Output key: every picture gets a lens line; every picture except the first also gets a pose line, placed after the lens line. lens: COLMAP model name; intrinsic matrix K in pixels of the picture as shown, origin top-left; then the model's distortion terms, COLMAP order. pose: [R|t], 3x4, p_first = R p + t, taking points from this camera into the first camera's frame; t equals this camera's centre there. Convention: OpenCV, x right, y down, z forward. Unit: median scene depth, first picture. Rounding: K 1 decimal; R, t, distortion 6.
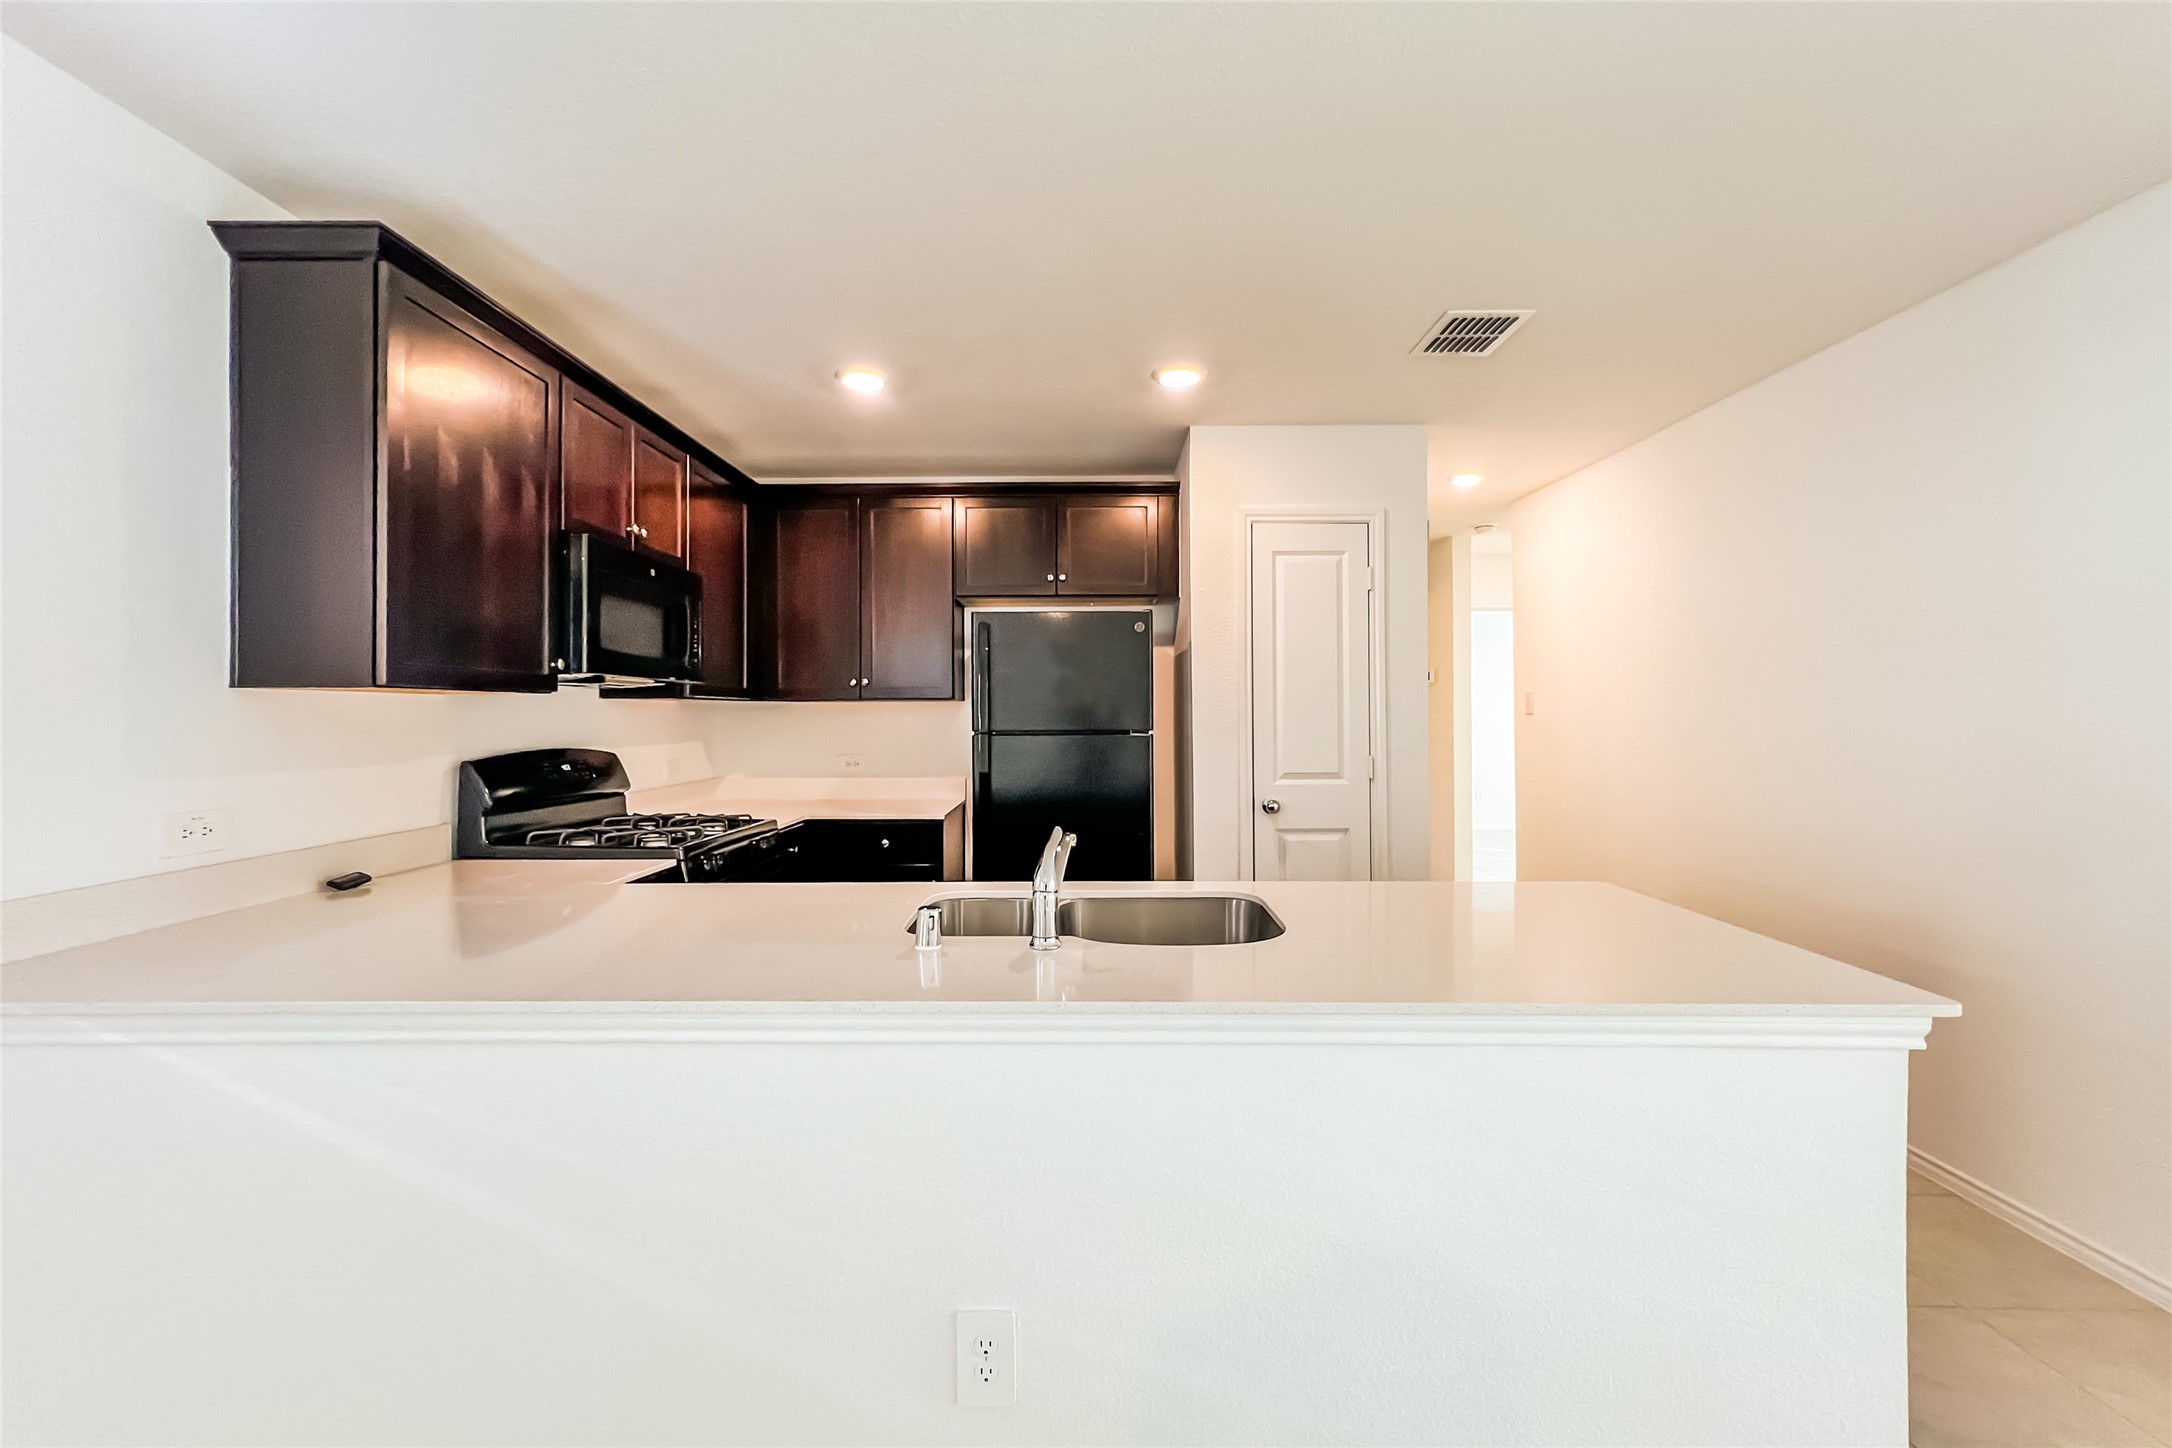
lens RADIAL K [[863.2, 0, 1086.0], [0, 863.2, 724.0], [0, 0, 1]] dist [-0.000617, -0.000158]
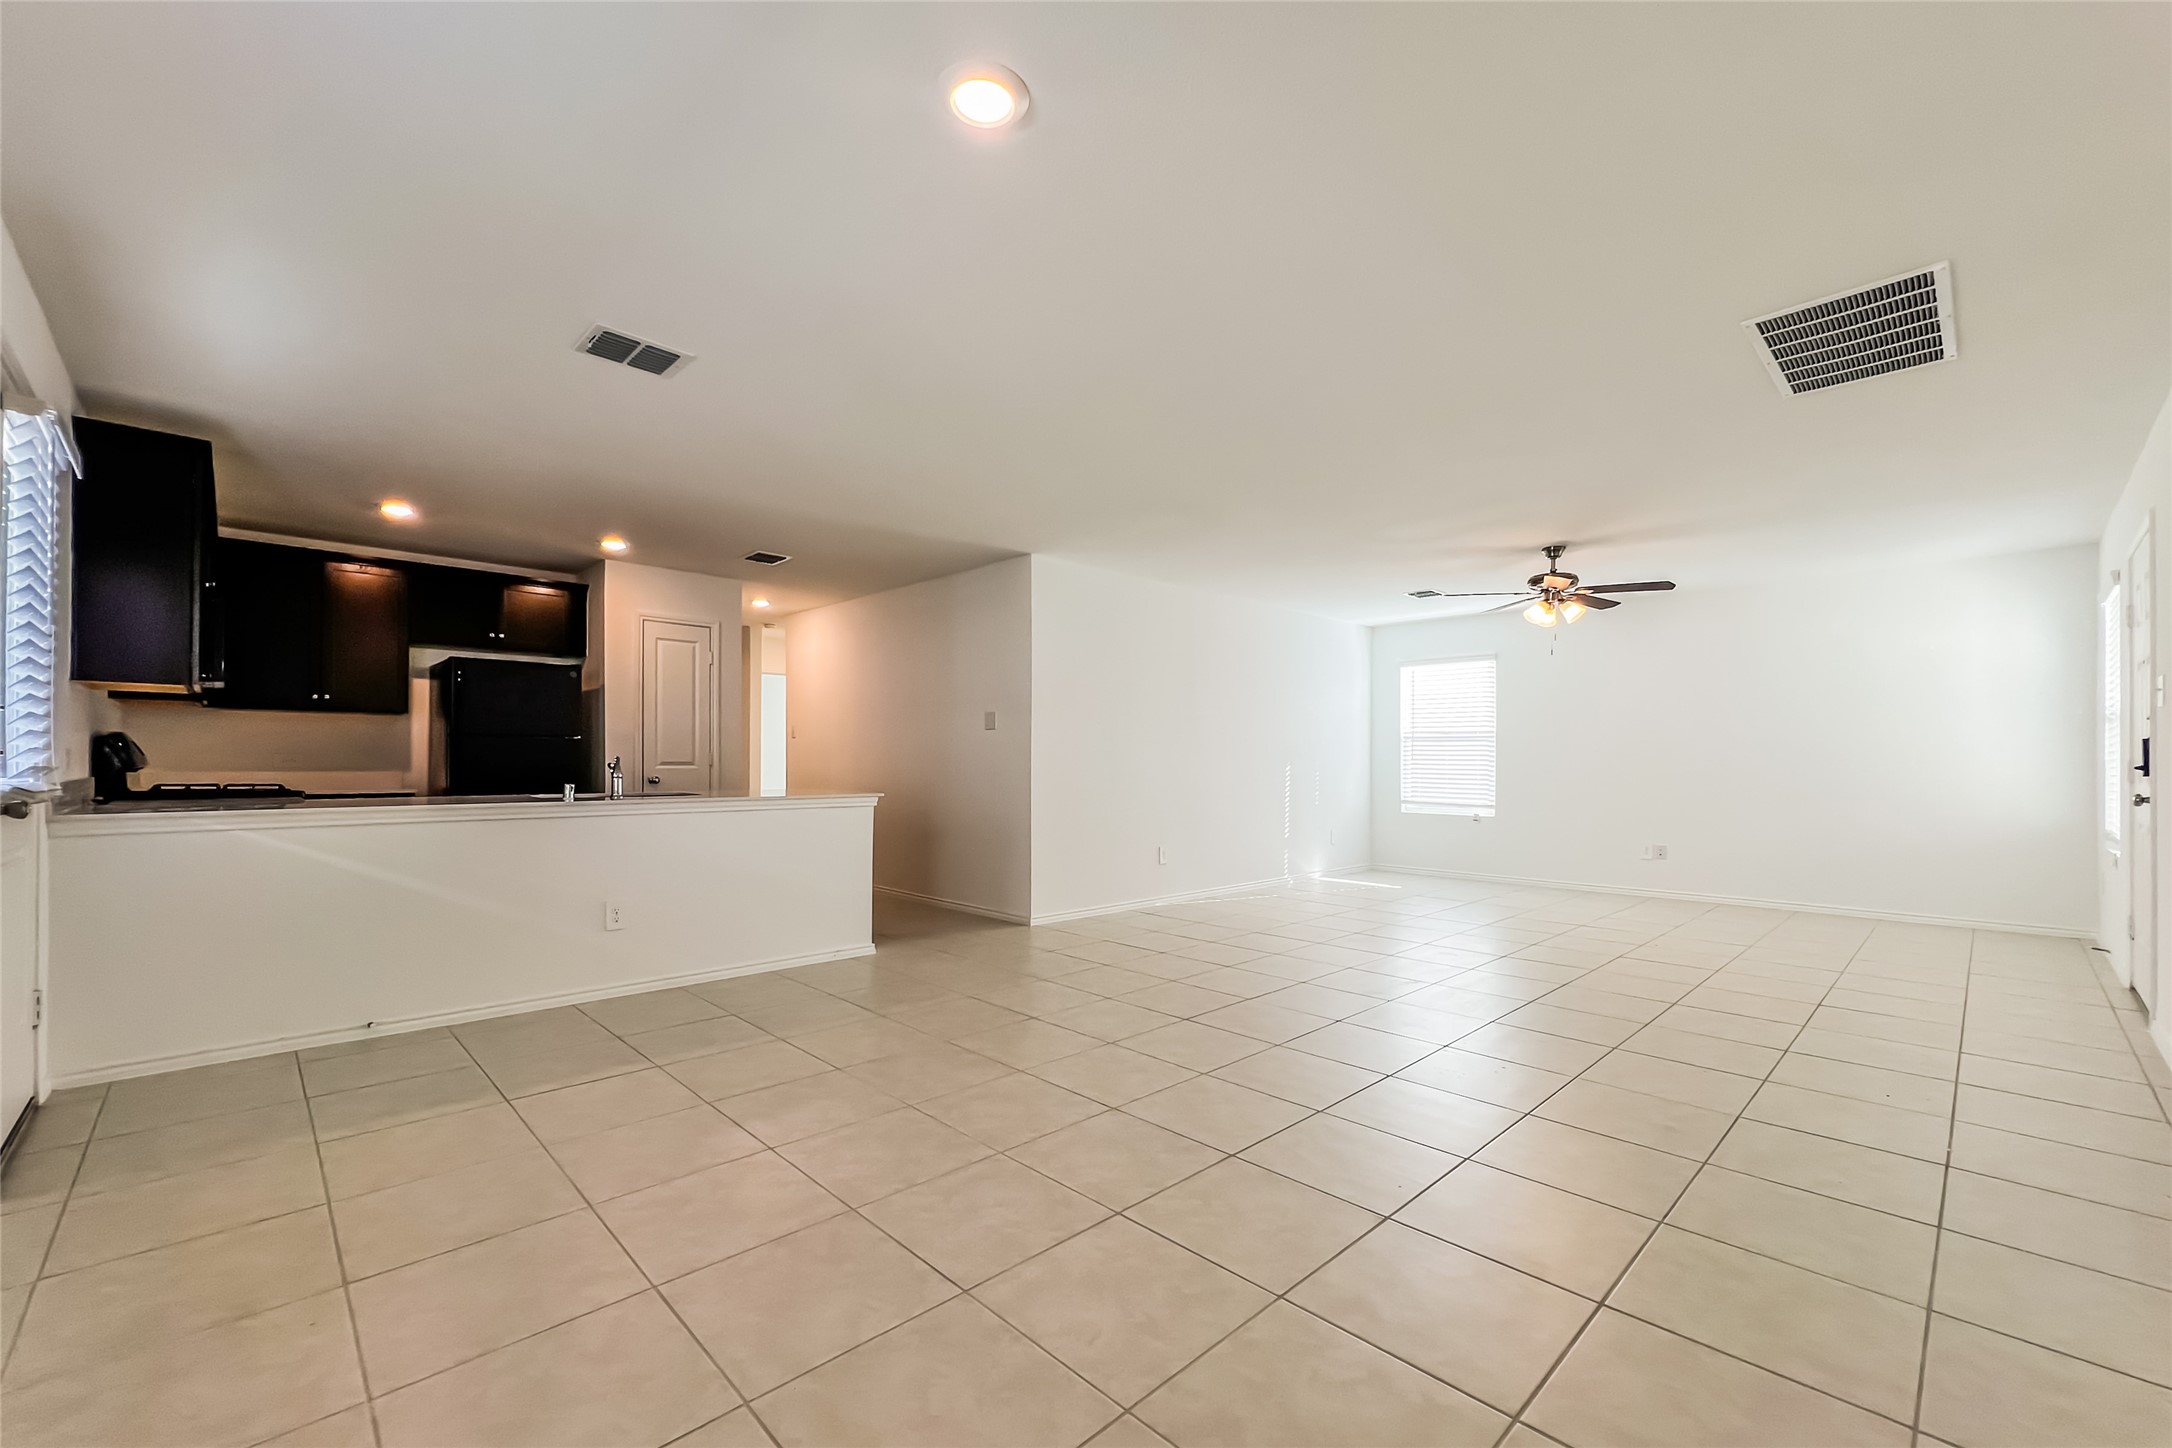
lens RADIAL K [[872.0, 0, 1085.0], [0, 872.0, 751.8], [0, 0, 1]] dist [-0.003159, -0.000195]
pose [[0.710805, 0.014708, 0.703236, -0.414808], [0.003055, 0.999707, -0.023996, 0.081530], [-0.703383, 0.019205, 0.710552, -0.895625]]
